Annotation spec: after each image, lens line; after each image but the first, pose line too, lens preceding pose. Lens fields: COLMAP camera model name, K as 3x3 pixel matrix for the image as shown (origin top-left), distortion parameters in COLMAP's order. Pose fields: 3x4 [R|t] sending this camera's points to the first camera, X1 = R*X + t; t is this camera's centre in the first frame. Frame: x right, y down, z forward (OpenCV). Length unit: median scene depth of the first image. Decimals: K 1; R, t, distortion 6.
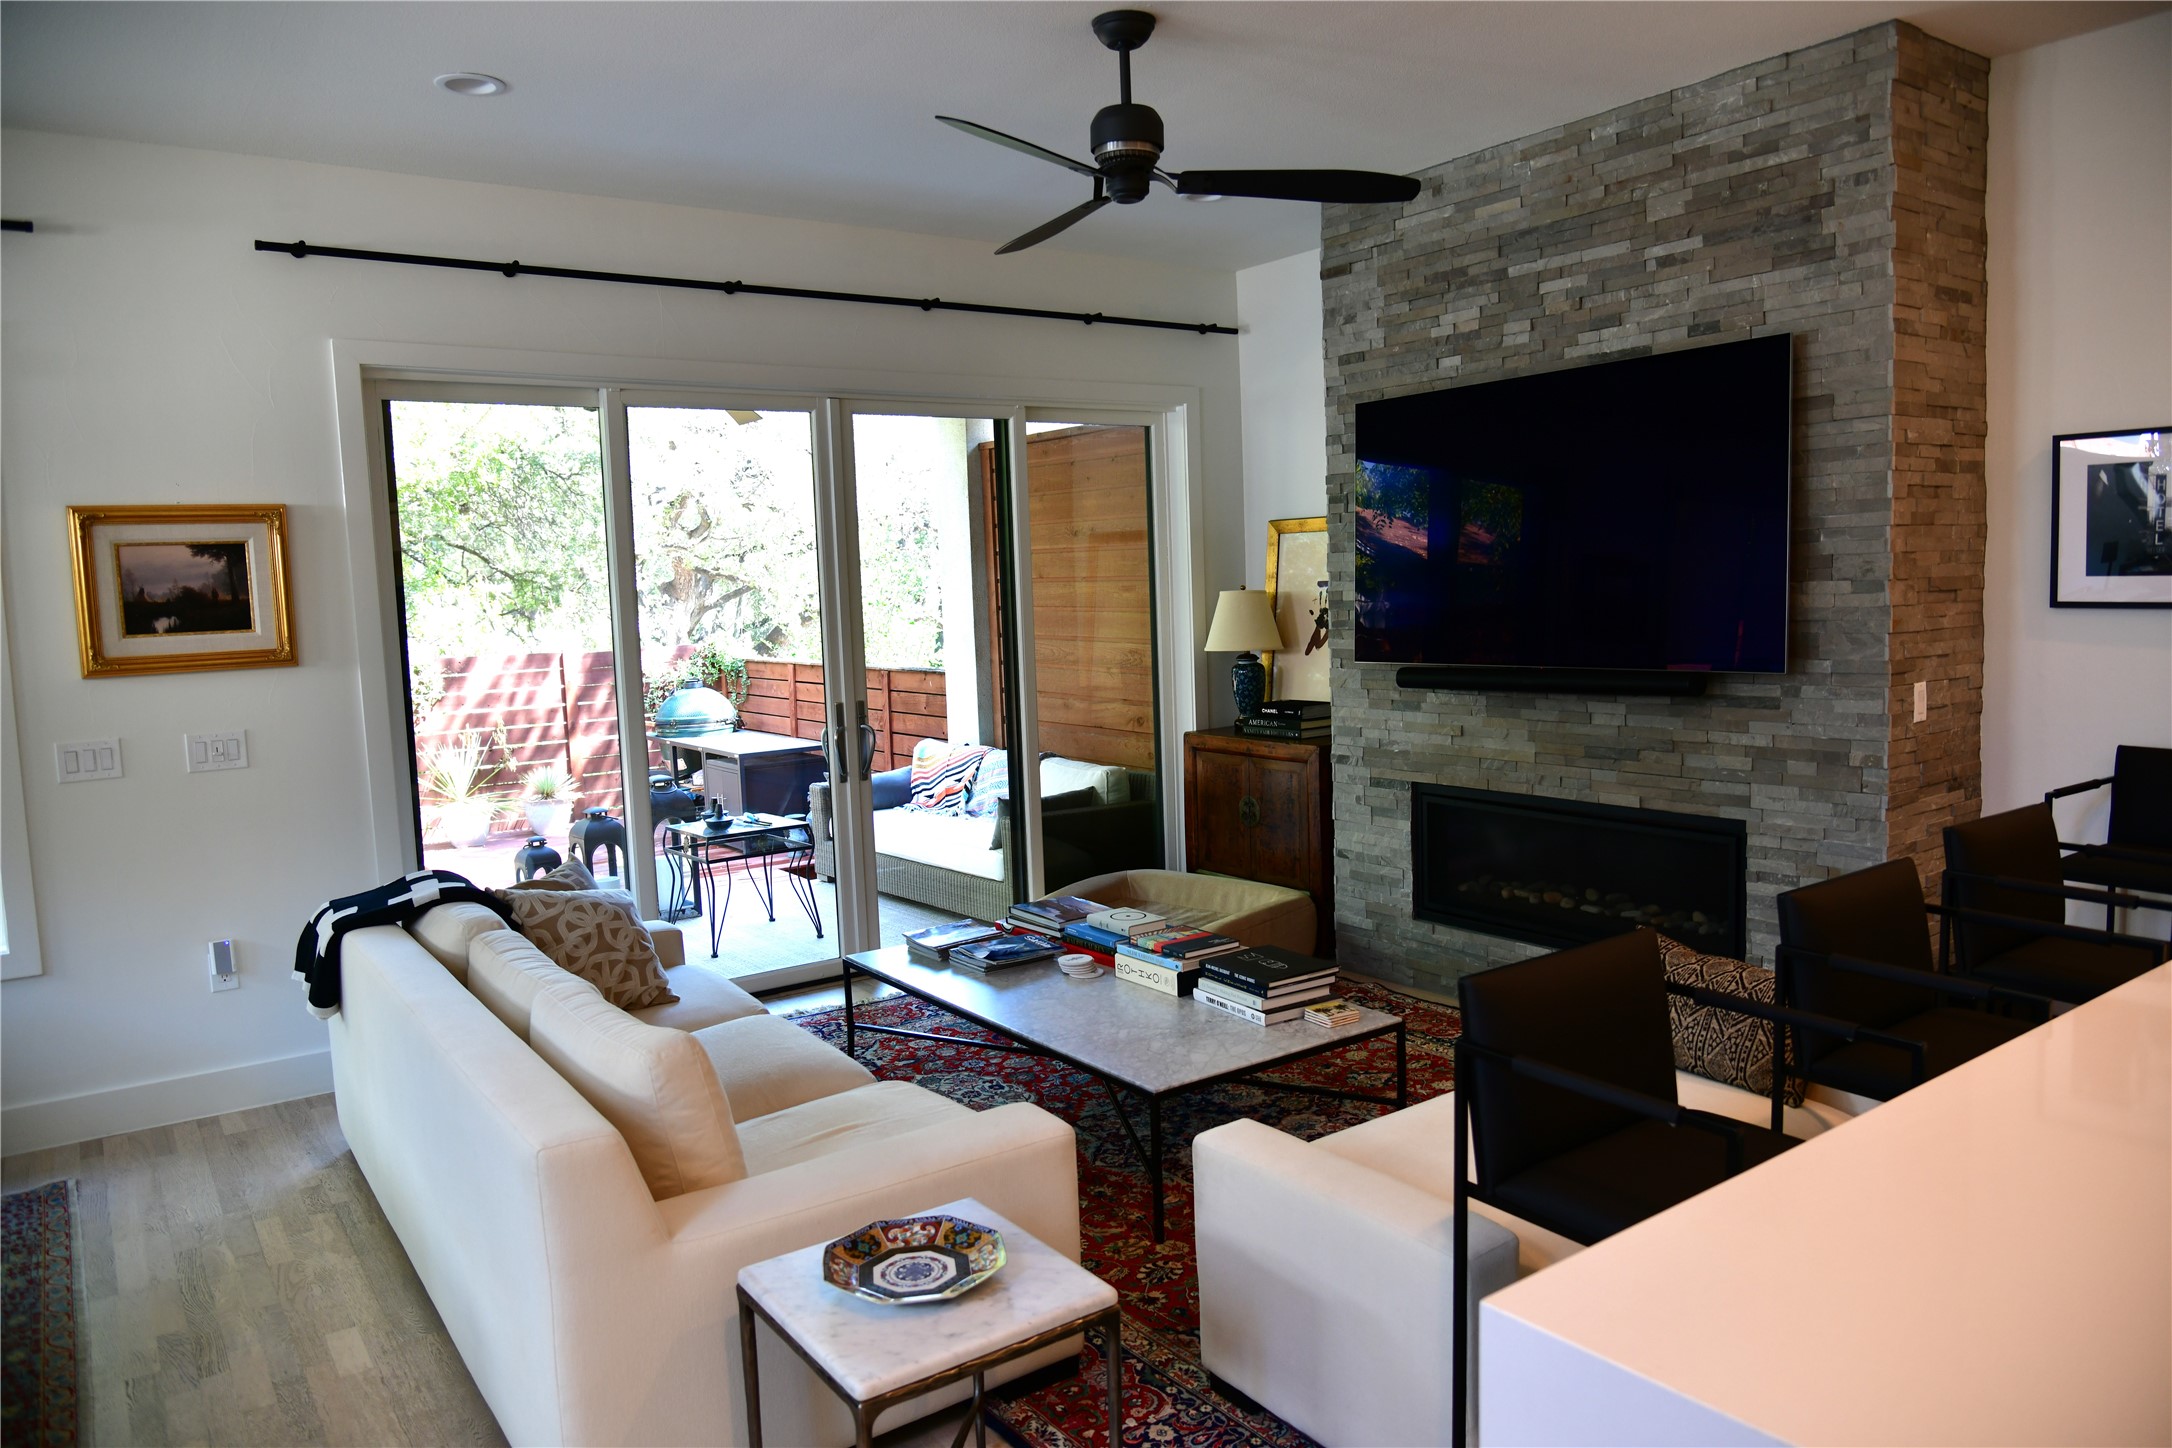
lens RADIAL K [[1461.1, 0, 1085.6], [0, 1461.1, 717.5], [0, 0, 1]] dist [-0.010953, -0.002268]
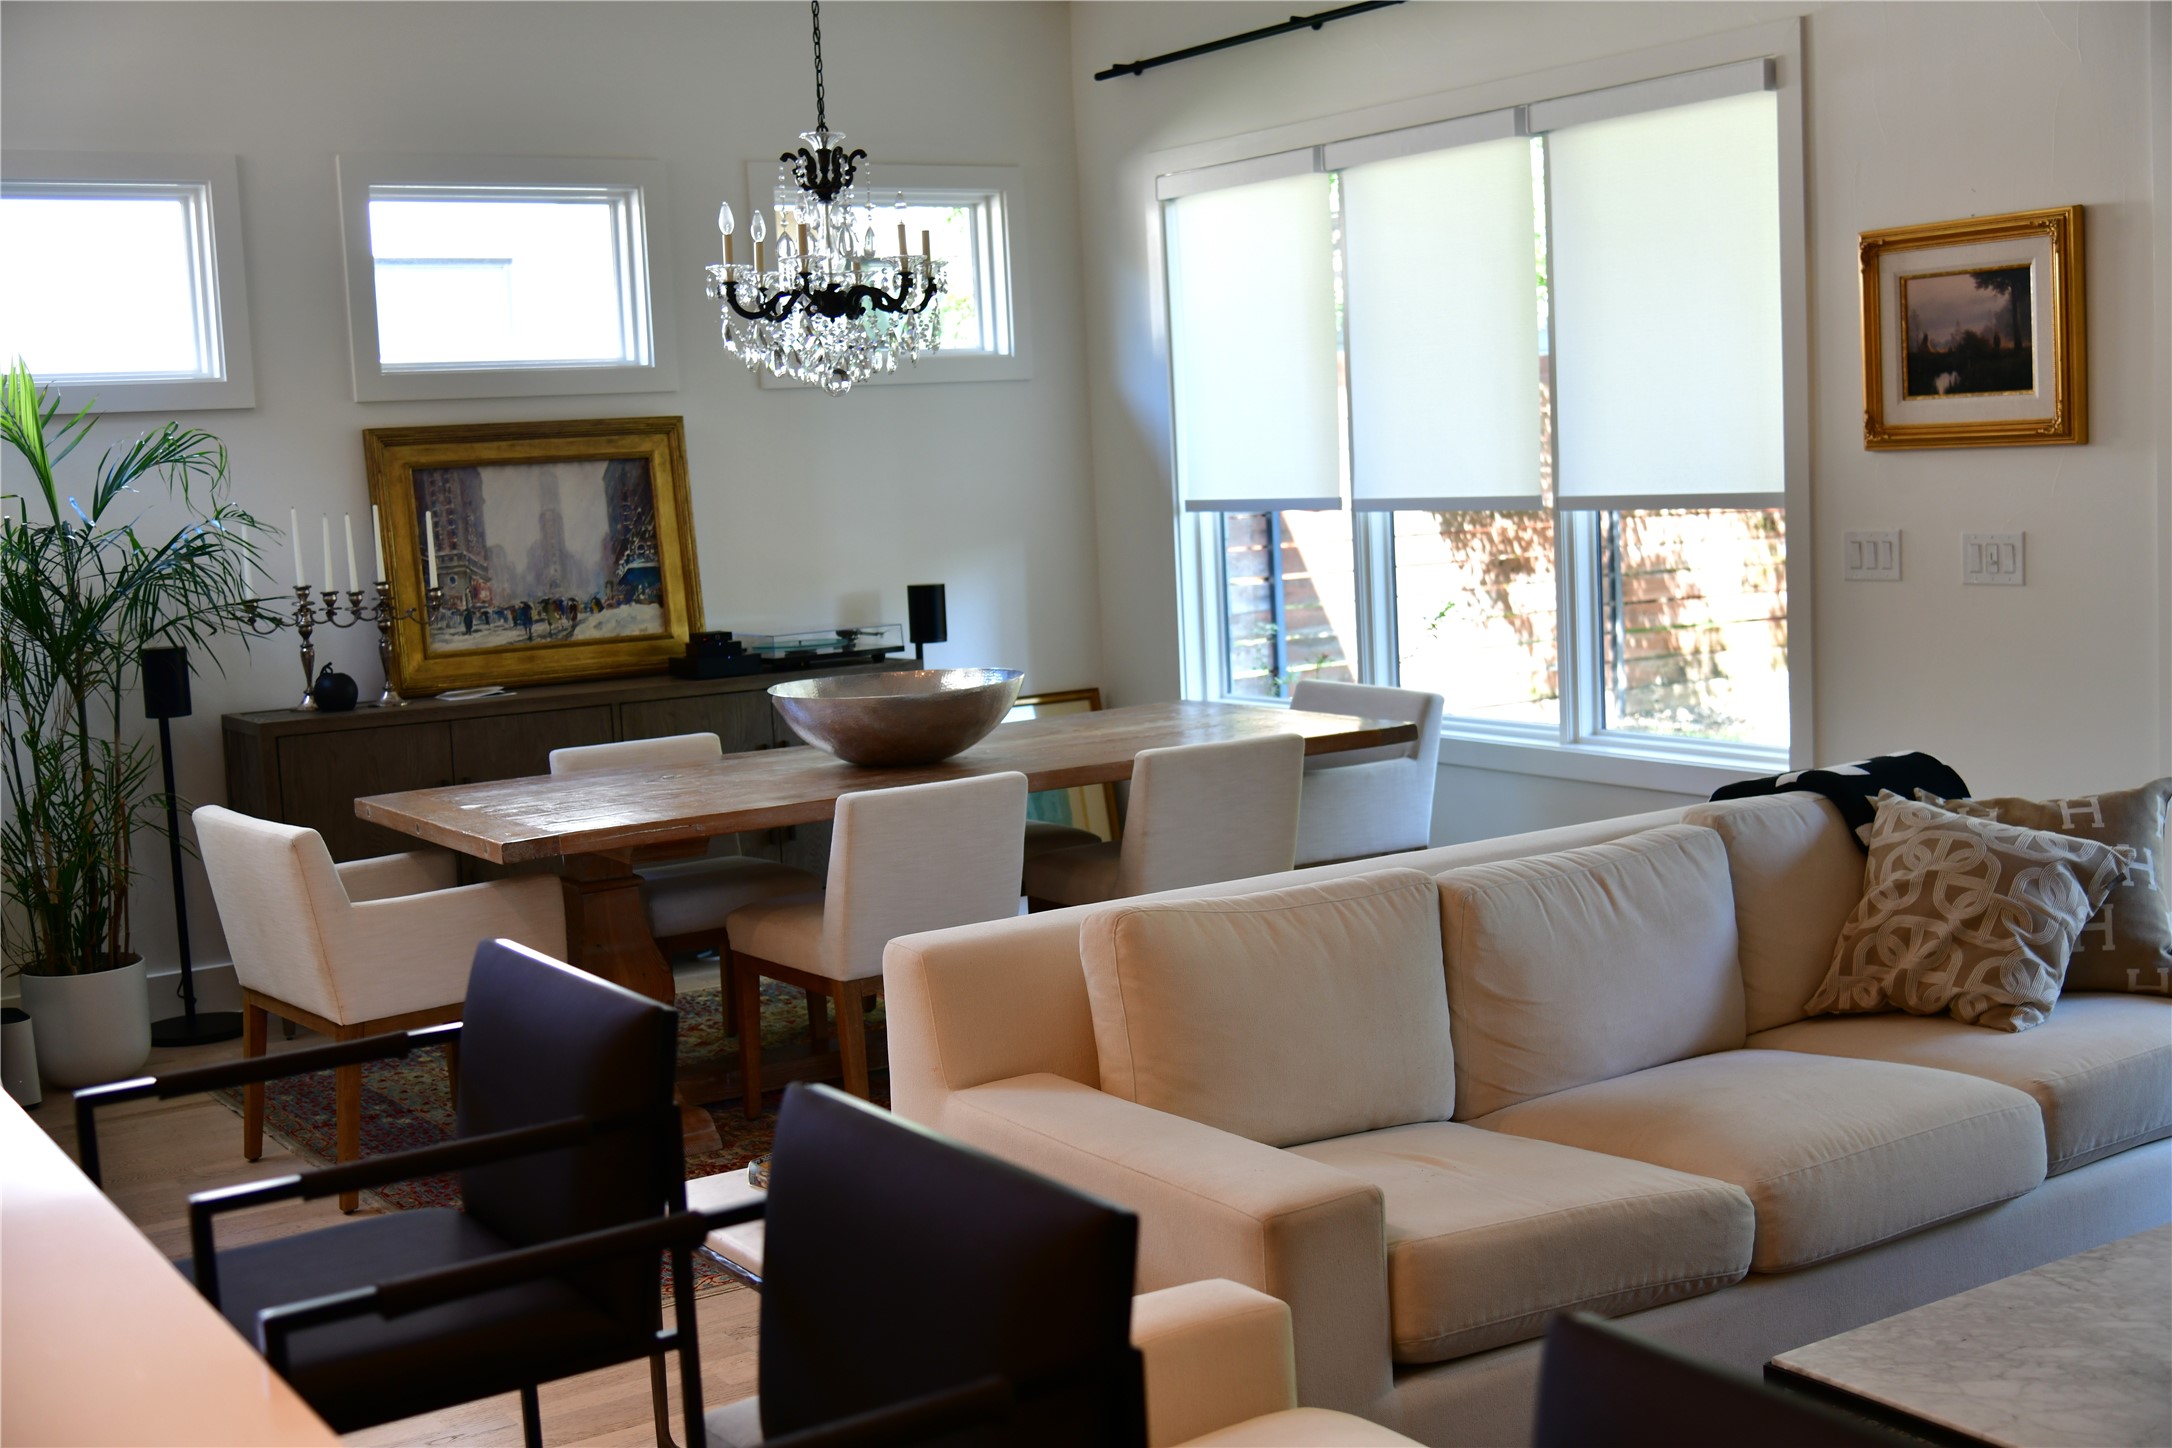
lens RADIAL K [[2521.3, 0, 1086.6], [0, 2521.3, 723.9], [0, 0, 1]] dist [0.006425, 0.000000]
pose [[-0.035227, 0.146887, -0.988526, 0.691798], [-0.051041, 0.987584, 0.148566, -0.060793], [0.998075, 0.055689, -0.027293, 0.604138]]
